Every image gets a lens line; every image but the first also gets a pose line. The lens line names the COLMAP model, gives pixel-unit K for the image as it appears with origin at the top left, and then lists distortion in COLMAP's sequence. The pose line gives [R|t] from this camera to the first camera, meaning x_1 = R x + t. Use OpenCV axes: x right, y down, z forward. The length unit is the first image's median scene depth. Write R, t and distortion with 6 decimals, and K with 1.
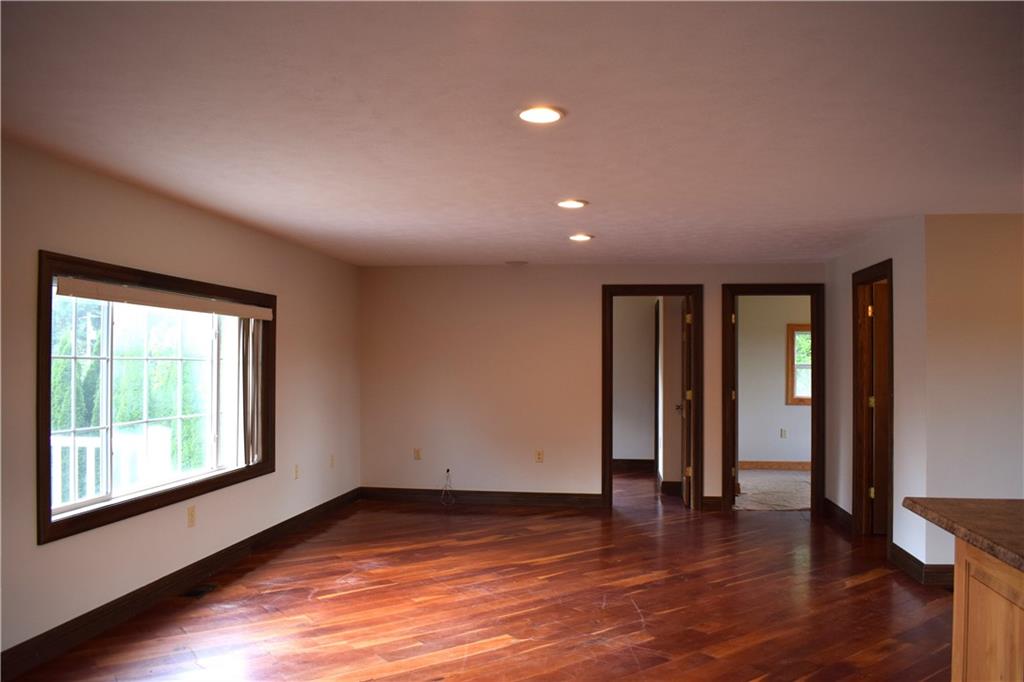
lens RADIAL K [[810.1, 0, 495.7], [0, 810.1, 348.4], [0, 0, 1]] dist [-0.010261, -0.185540]
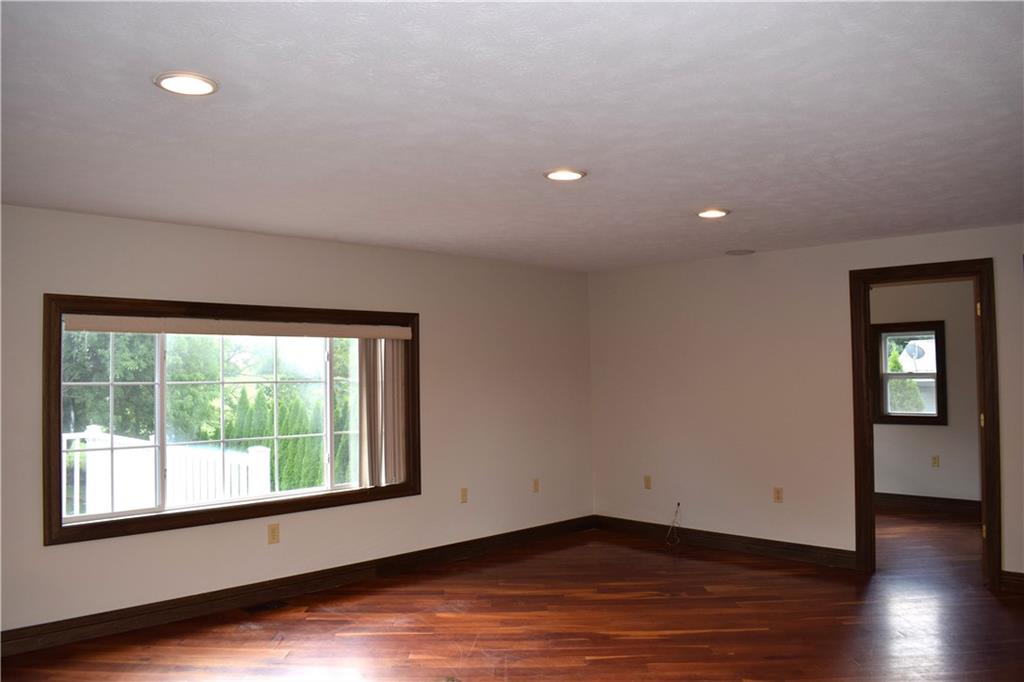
lens RADIAL K [[803.9, 0, 512.0], [0, 803.9, 341.0], [0, 0, 1]] dist [-0.088844, 0.005443]
pose [[0.804801, -0.036045, -0.592449, 0.454838], [0.025738, 0.999335, -0.025836, -0.004893], [0.592986, 0.005544, 0.805193, 0.333035]]
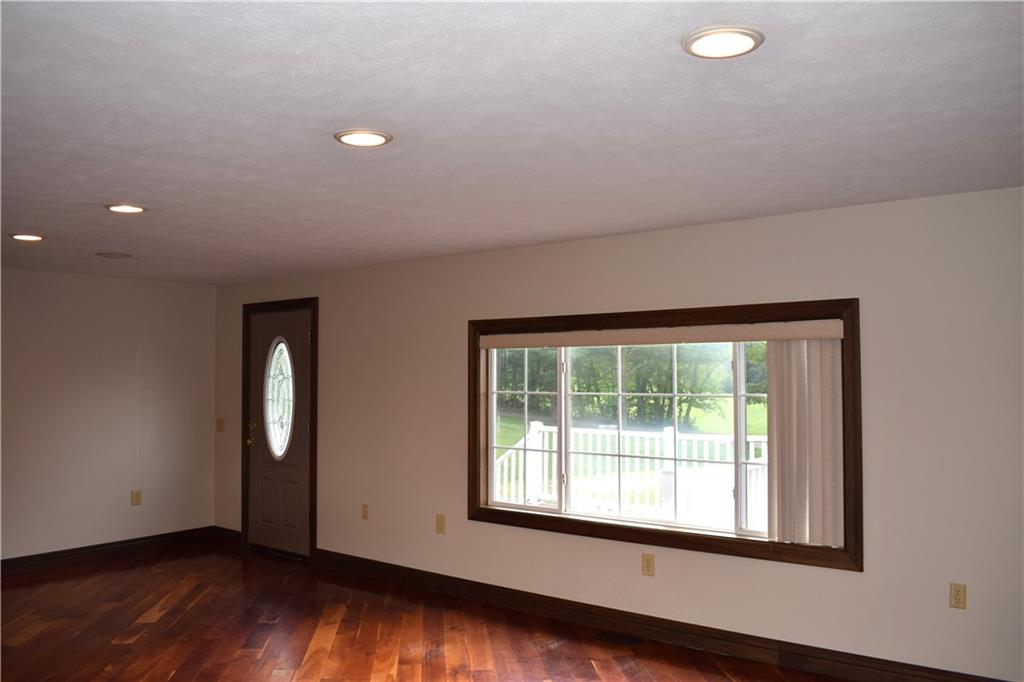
lens RADIAL K [[803.9, 0, 512.0], [0, 803.9, 341.0], [0, 0, 1]] dist [-0.088844, 0.005443]
pose [[-0.490484, -0.050549, -0.869983, 0.480846], [0.009920, 0.997928, -0.063576, 0.007296], [0.871394, -0.039814, -0.488966, 1.237816]]
